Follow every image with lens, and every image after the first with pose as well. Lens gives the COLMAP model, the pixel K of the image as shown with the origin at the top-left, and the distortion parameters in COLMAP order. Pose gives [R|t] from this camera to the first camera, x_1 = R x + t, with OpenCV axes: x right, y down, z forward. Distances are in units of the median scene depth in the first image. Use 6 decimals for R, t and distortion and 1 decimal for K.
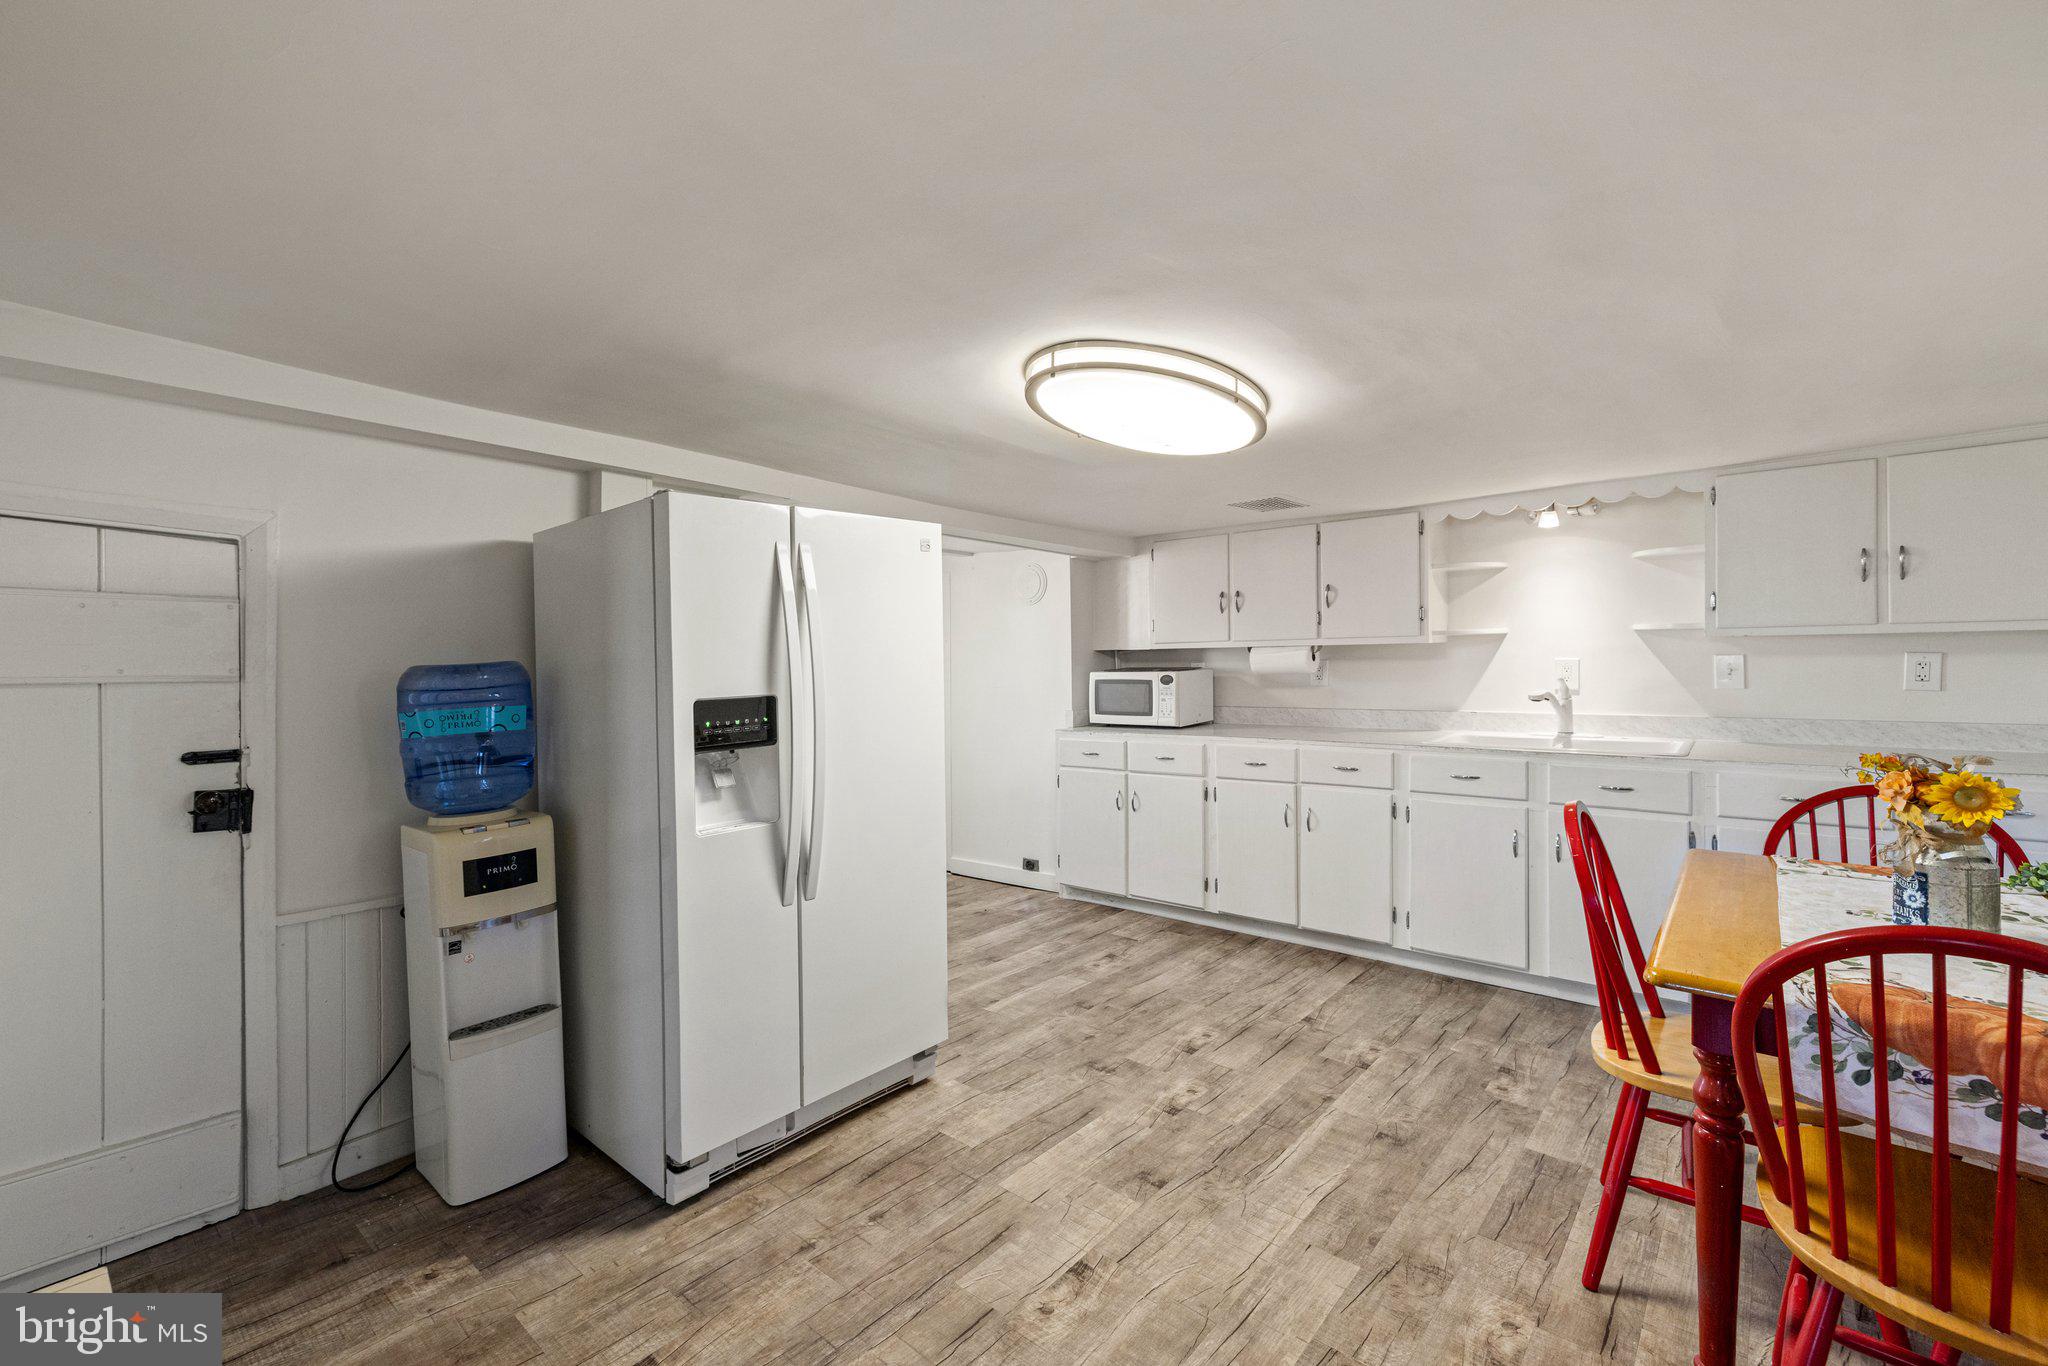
lens RADIAL K [[888.5, 0, 976.8], [0, 888.5, 680.1], [0, 0, 1]] dist [-0.000145, -0.000938]
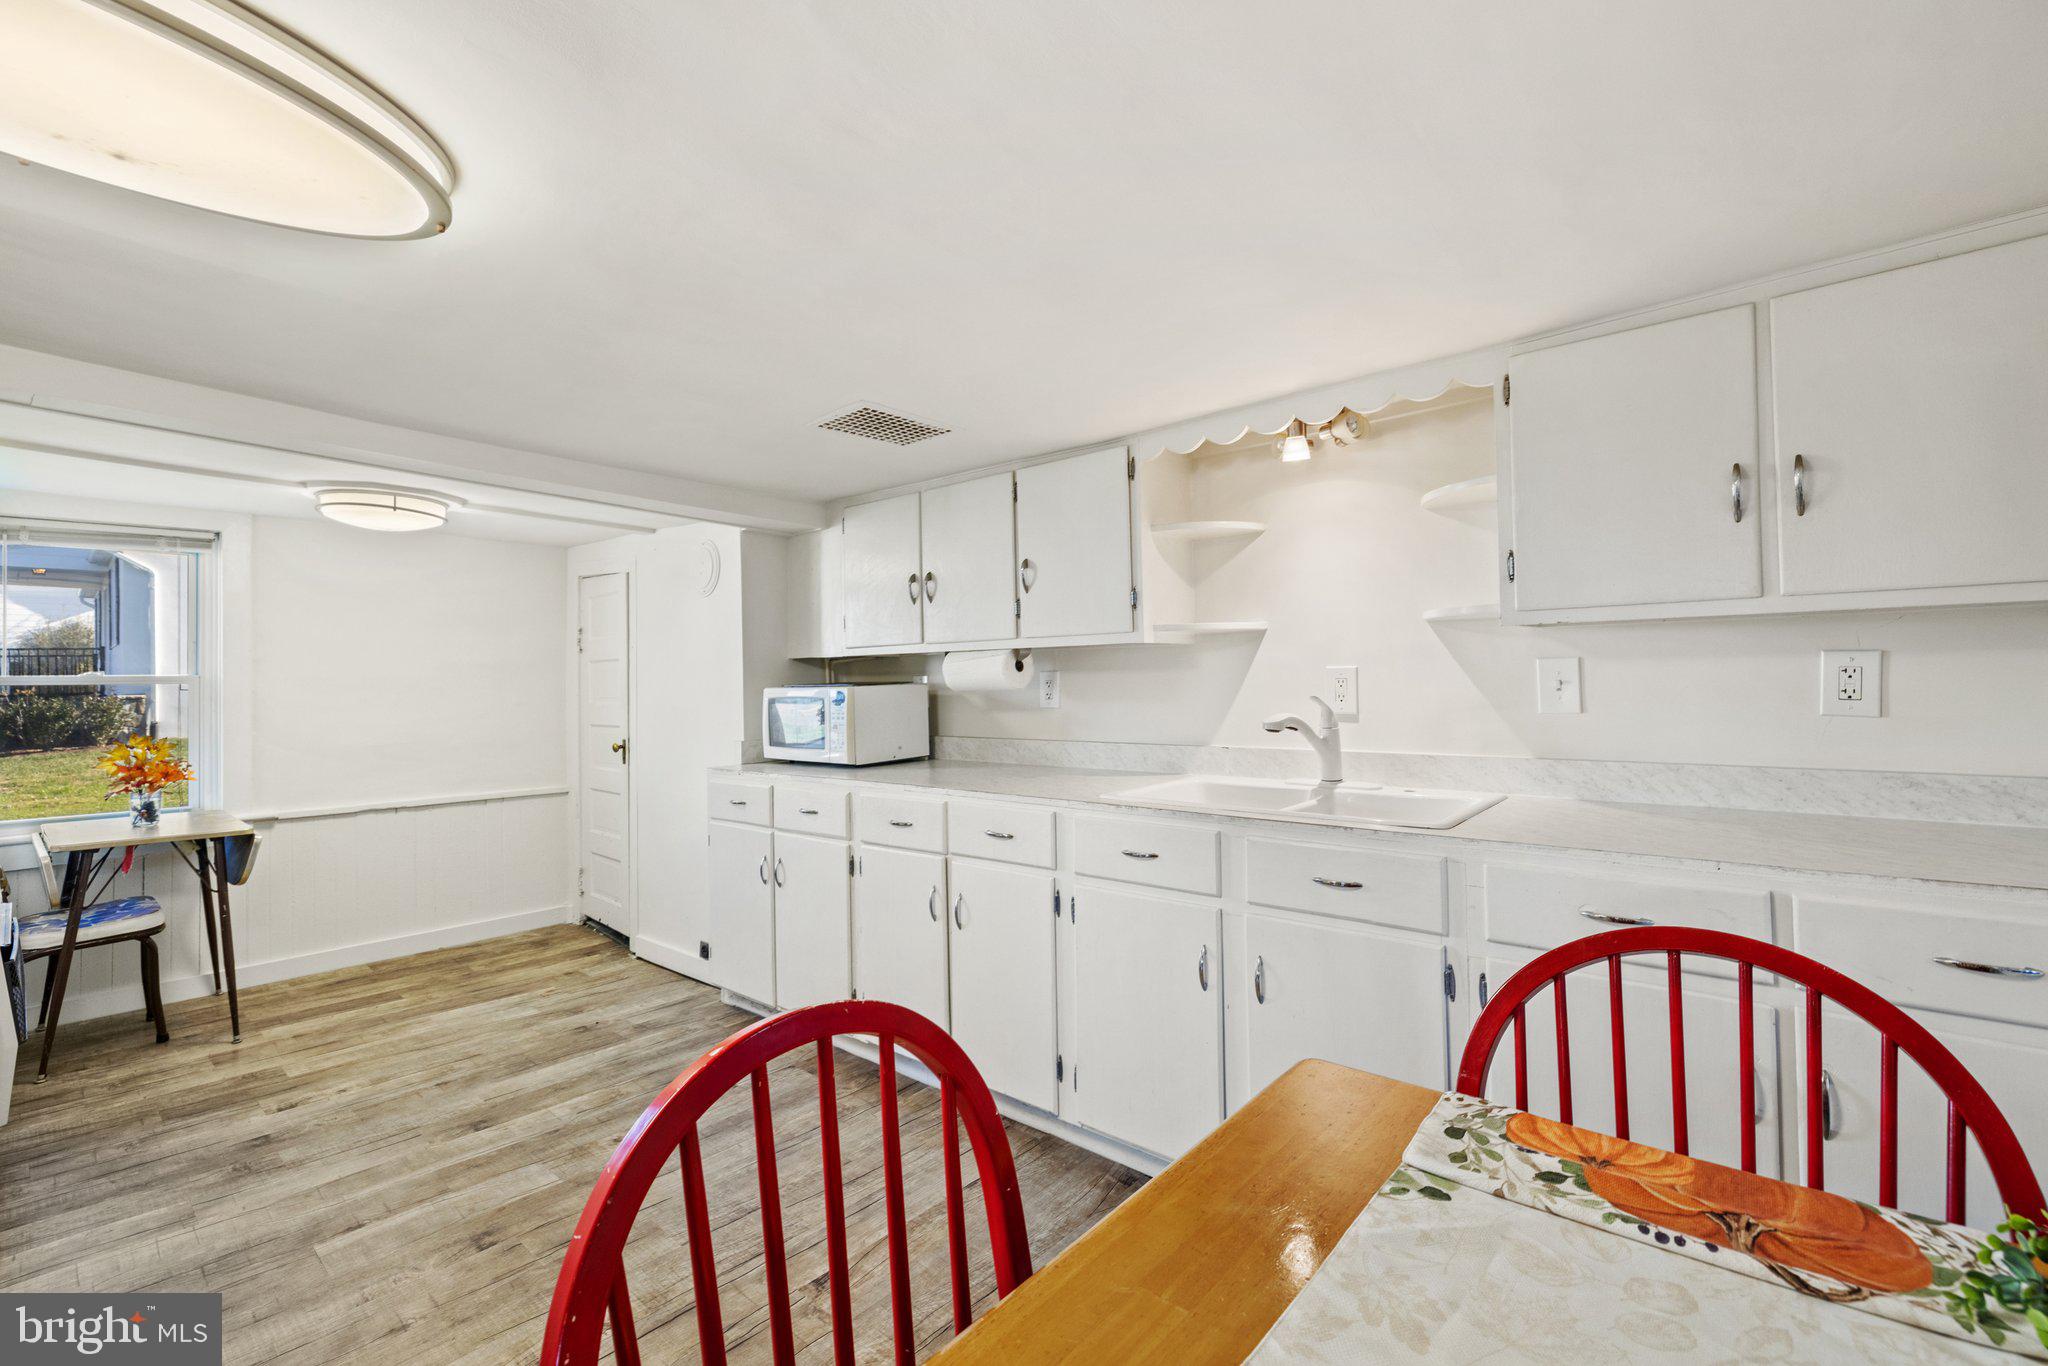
lens RADIAL K [[888.5, 0, 1026.3], [0, 888.5, 682.9], [0, 0, 1]] dist [-0.000145, -0.000938]
pose [[0.999830, 0.005137, 0.017730, 0.409746], [-0.004679, 0.999656, -0.025795, 0.005783], [-0.017857, 0.025707, 0.999510, 0.340063]]
